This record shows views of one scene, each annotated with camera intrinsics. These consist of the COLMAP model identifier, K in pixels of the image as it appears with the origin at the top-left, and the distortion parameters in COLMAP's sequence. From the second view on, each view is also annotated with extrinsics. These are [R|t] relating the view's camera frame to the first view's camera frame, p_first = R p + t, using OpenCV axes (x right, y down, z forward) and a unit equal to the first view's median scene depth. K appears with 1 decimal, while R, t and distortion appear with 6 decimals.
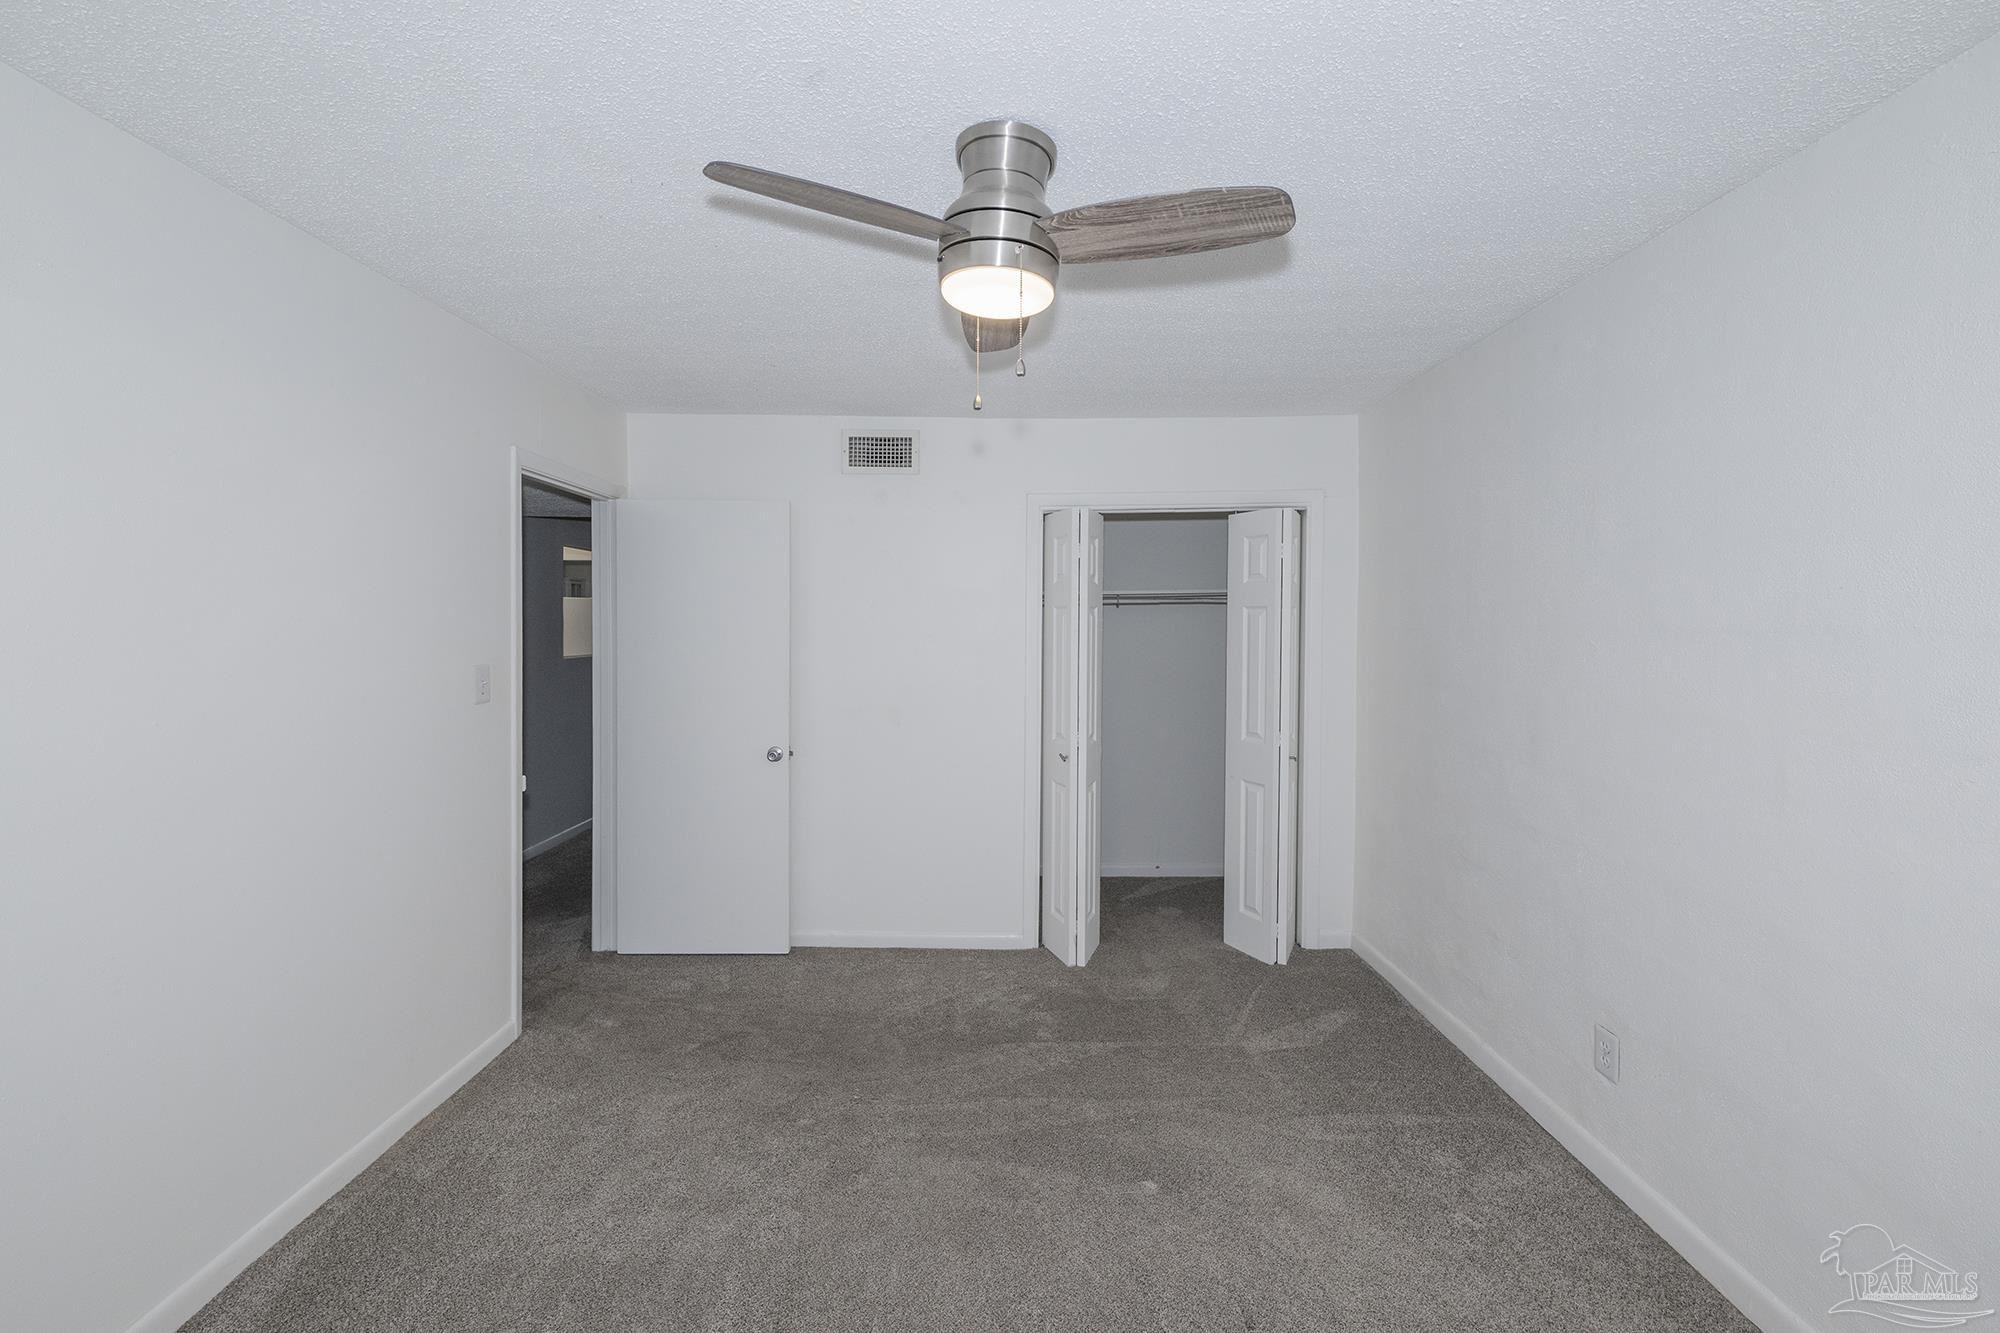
lens RADIAL K [[882.8, 0, 999.6], [0, 882.8, 660.1], [0, 0, 1]] dist [0.012351, -0.000177]
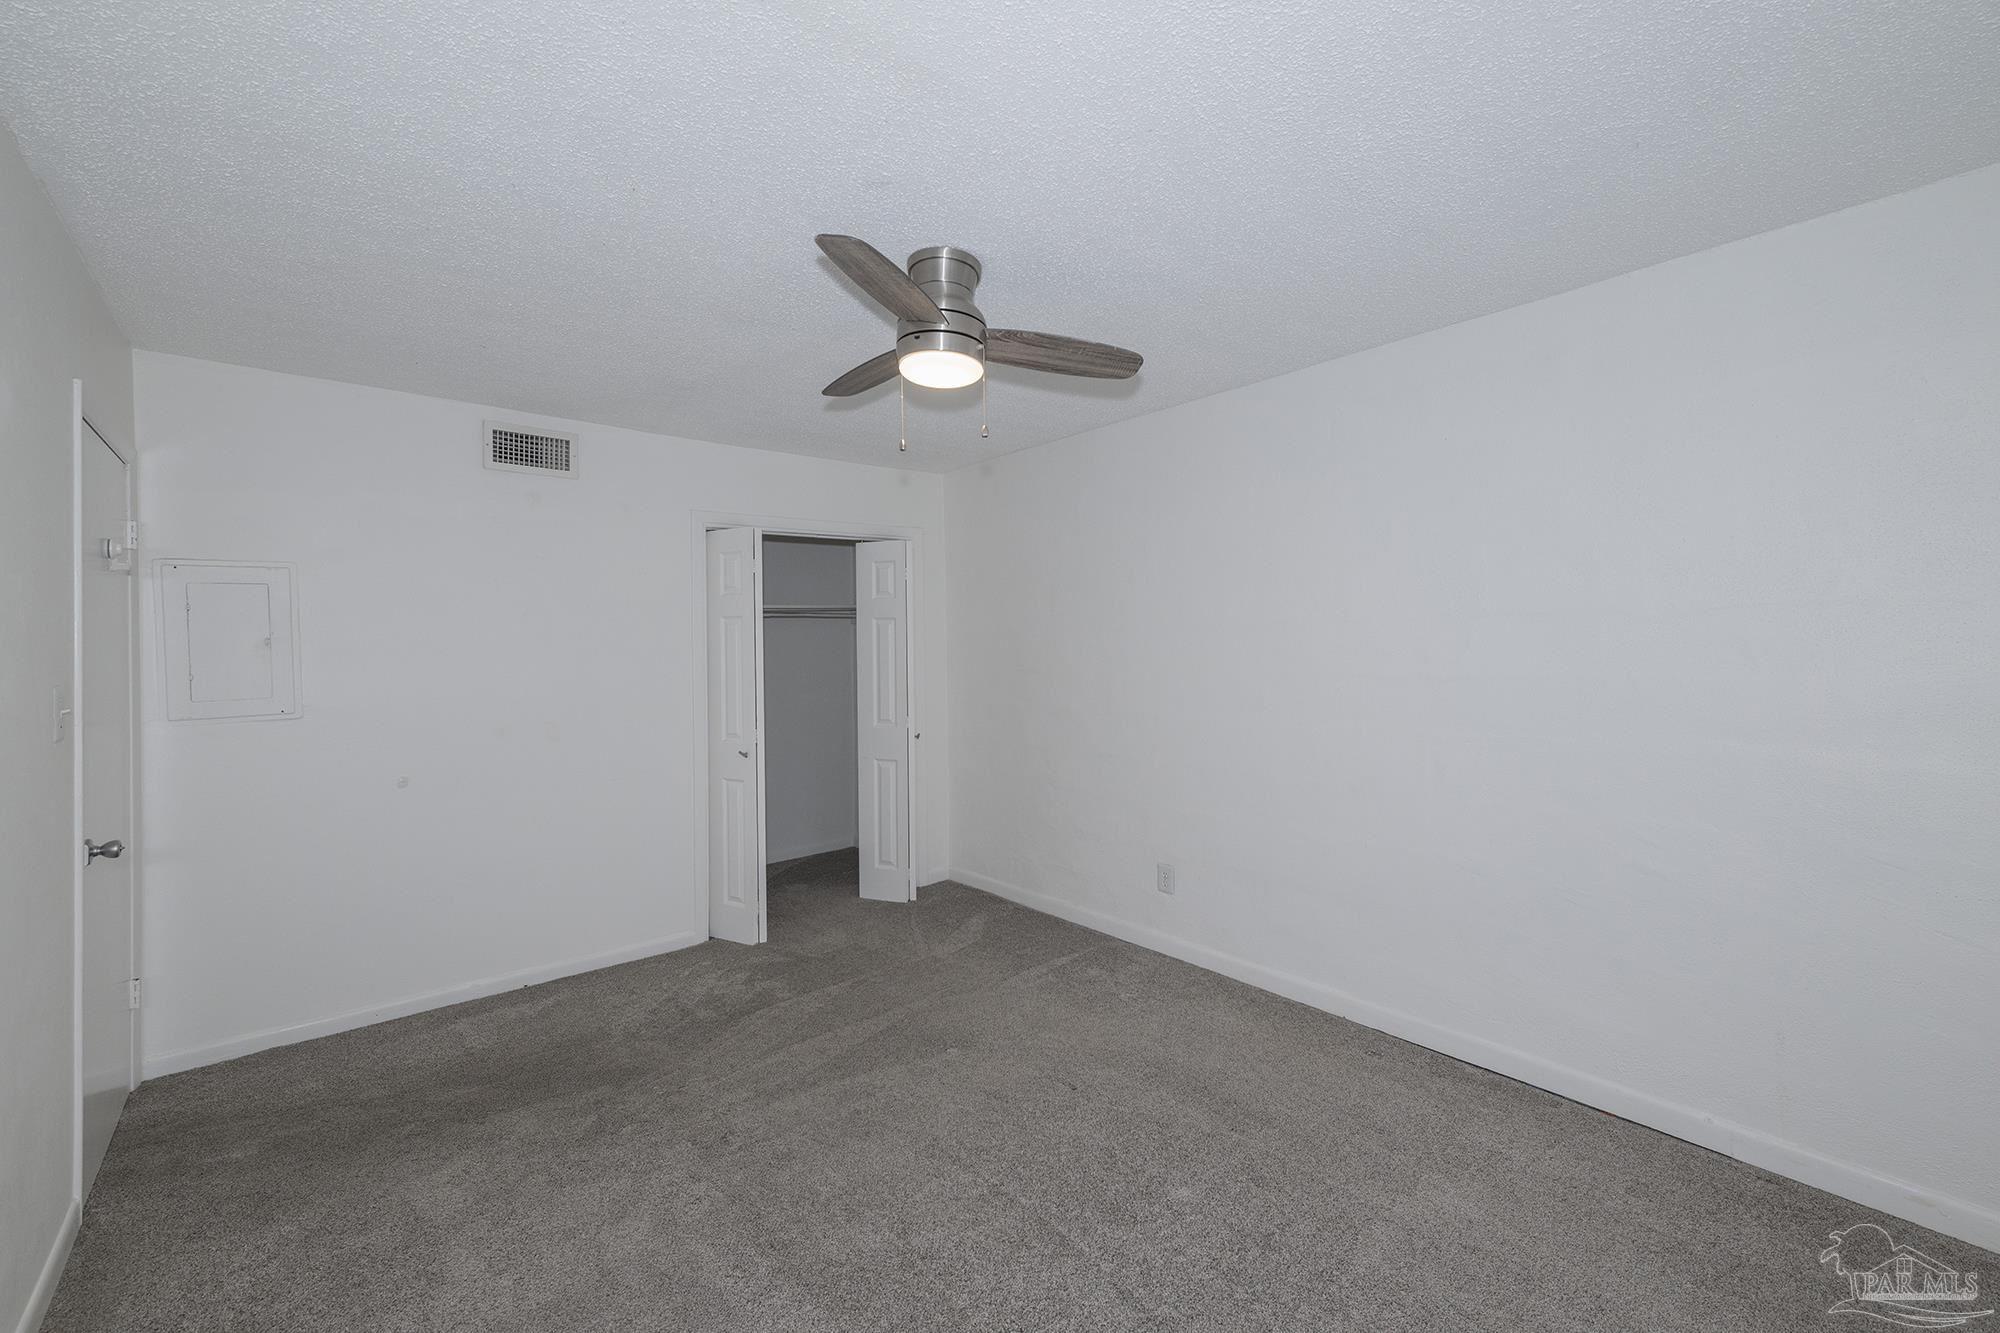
lens RADIAL K [[841.8, 0, 1022.8], [0, 841.8, 664.1], [0, 0, 1]] dist [0.013547, -0.000224]
pose [[0.740784, -0.030764, 0.671039, -0.369703], [0.048149, 0.998813, -0.007362, 0.023417], [-0.670016, 0.037763, 0.741386, -0.010197]]
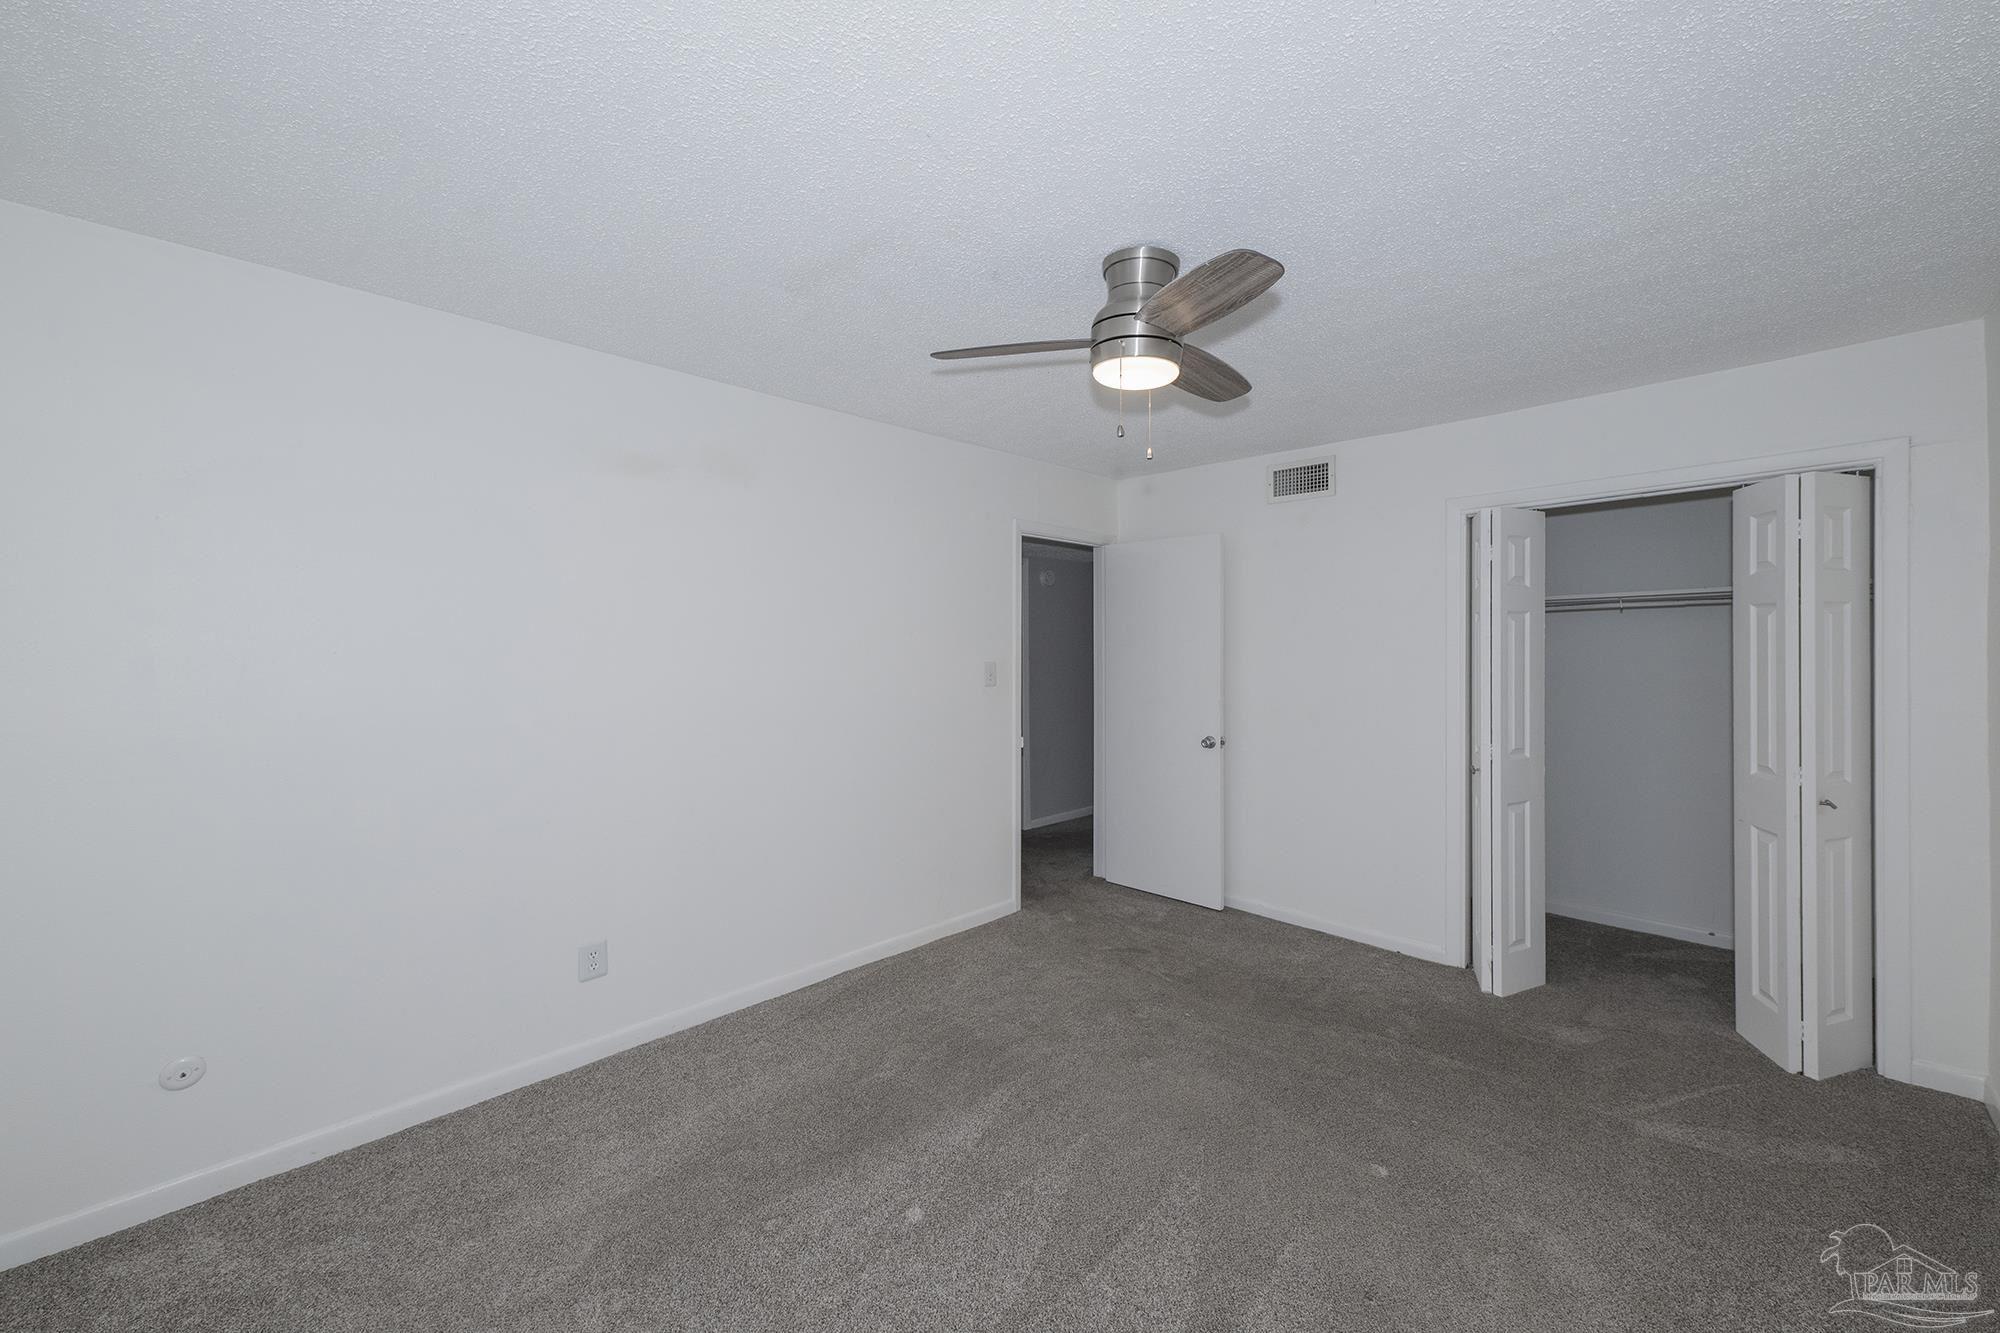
lens RADIAL K [[809.9, 0, 978.4], [0, 809.9, 662.0], [0, 0, 1]] dist [0.010967, 0.000147]
pose [[0.689330, 0.009852, -0.724380, 0.339330], [-0.025675, 0.999612, -0.010837, 0.017176], [0.723992, 0.026069, 0.689316, -0.001428]]
